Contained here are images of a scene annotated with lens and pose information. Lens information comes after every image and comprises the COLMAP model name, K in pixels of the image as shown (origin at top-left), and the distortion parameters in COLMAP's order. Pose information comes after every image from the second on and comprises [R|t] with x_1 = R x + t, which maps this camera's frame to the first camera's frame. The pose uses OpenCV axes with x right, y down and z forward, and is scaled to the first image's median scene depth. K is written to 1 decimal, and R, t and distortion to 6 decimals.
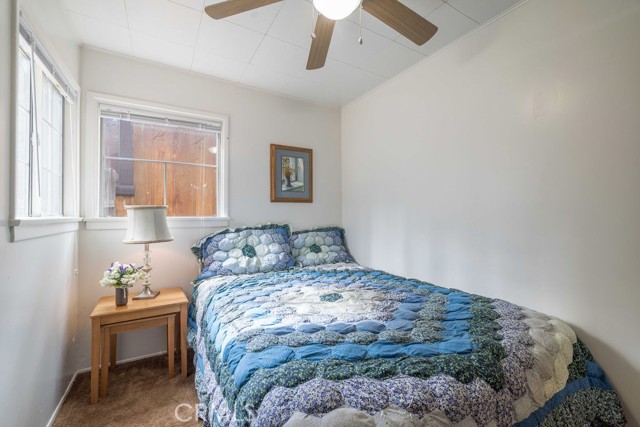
lens RADIAL K [[271.7, 0, 323.4], [0, 271.7, 212.3], [0, 0, 1]] dist [-0.001373, -0.000194]
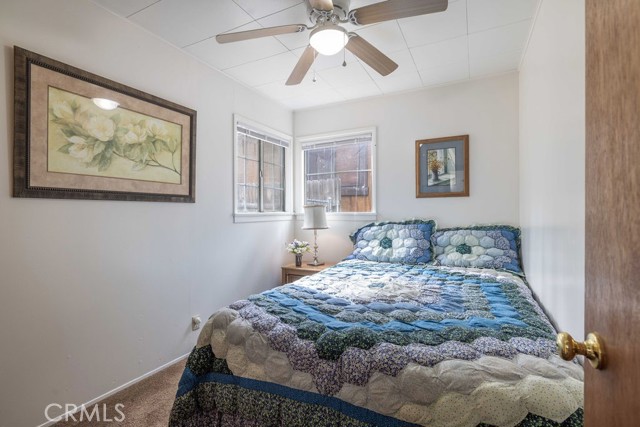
lens RADIAL K [[303.9, 0, 320.2], [0, 303.9, 208.8], [0, 0, 1]] dist [0.000133, -0.000023]
pose [[0.523767, -0.007275, -0.851831, 0.632350], [0.013495, 0.999909, -0.000242, -0.001900], [0.851755, -0.011369, 0.523817, 0.103665]]
